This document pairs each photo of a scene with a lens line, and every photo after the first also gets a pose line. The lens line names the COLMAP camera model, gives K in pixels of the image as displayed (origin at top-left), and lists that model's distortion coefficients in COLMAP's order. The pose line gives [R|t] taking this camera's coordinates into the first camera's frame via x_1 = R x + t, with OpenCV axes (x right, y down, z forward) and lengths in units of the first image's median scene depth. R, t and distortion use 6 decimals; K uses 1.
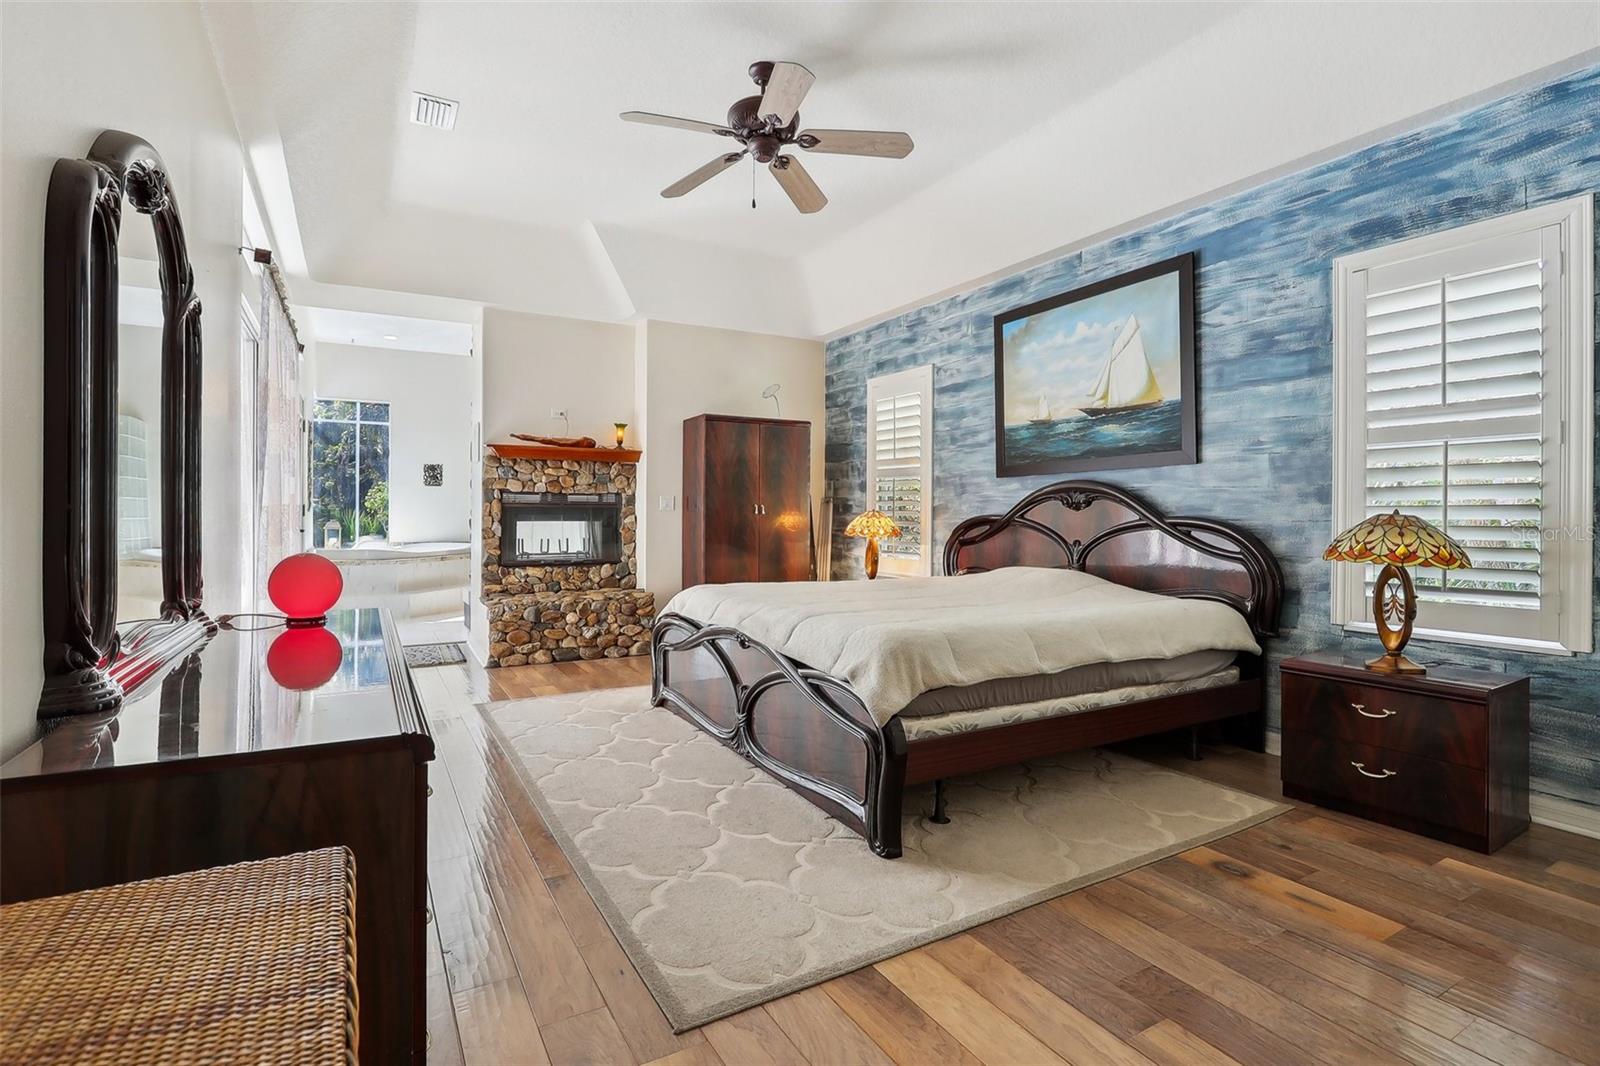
lens RADIAL K [[746.7, 0, 796.7], [0, 746.7, 524.8], [0, 0, 1]] dist [-0.000796, -0.000940]
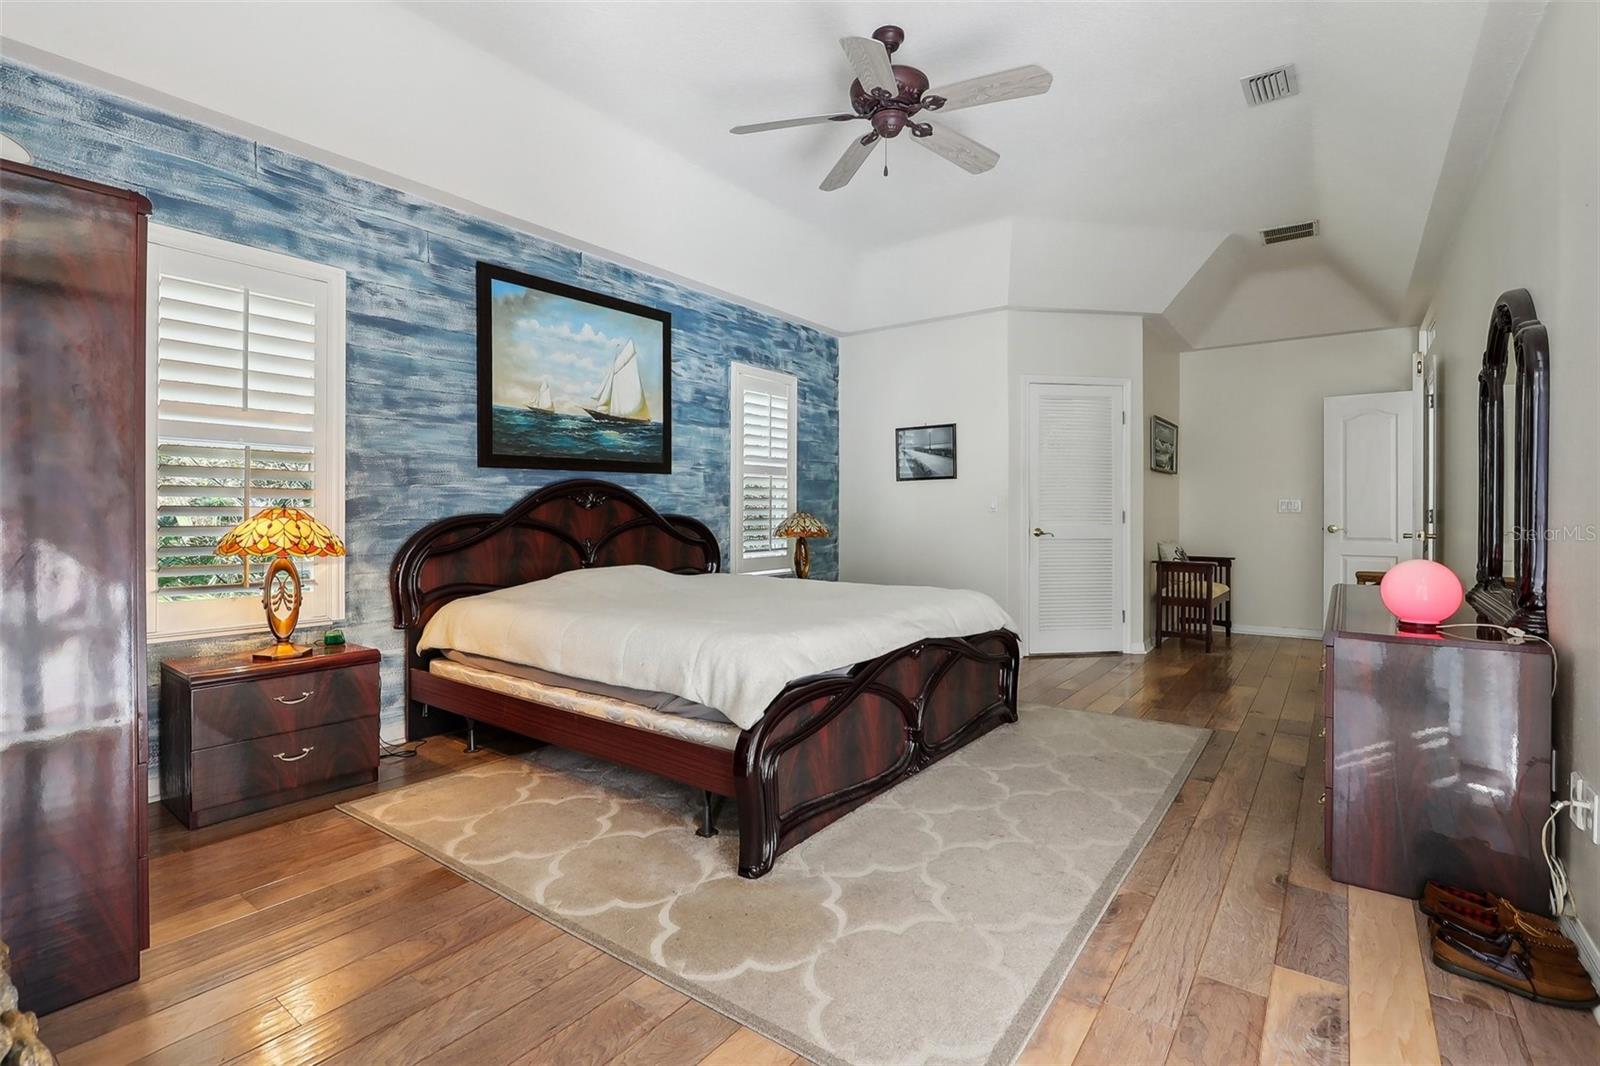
lens RADIAL K [[746.7, 0, 792.0], [0, 746.7, 508.2], [0, 0, 1]] dist [-0.000796, -0.000940]
pose [[-0.376680, -0.004084, 0.926335, -0.651040], [0.006790, 0.999951, 0.007170, -0.025447], [-0.926319, 0.008991, -0.376634, 1.098355]]
